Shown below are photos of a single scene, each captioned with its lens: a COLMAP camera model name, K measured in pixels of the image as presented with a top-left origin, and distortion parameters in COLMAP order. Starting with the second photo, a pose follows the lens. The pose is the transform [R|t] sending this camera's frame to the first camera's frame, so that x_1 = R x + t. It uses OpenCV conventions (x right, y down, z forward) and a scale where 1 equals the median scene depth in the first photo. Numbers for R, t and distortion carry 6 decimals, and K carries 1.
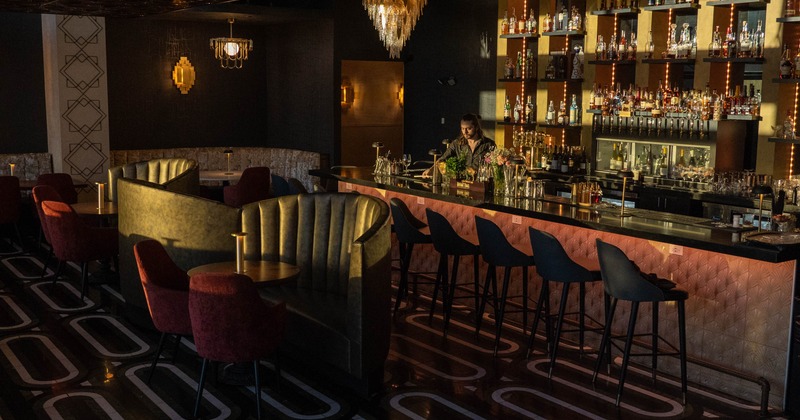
lens RADIAL K [[822.7, 0, 400.3], [0, 822.7, 211.2], [0, 0, 1]] dist [-0.024321, 0.000000]
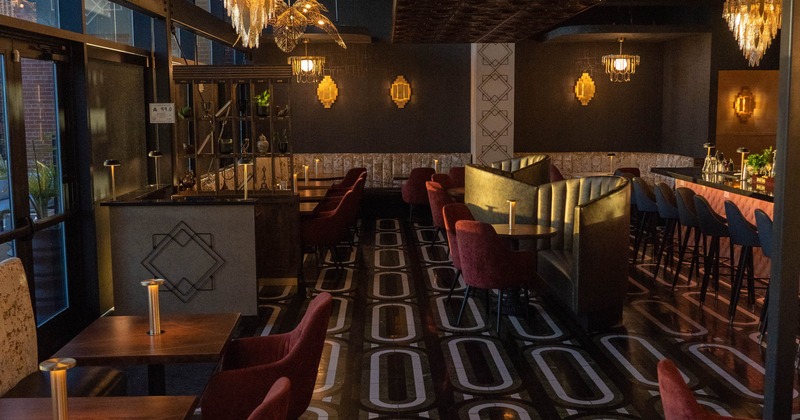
lens RADIAL K [[822.7, 0, 399.8], [0, 822.7, 208.9], [0, 0, 1]] dist [-0.024321, 0.000000]
pose [[0.824448, 0.051747, -0.563567, 0.205007], [-0.067871, 0.997664, -0.007684, 0.032303], [0.561853, 0.044585, 0.826035, -0.103178]]
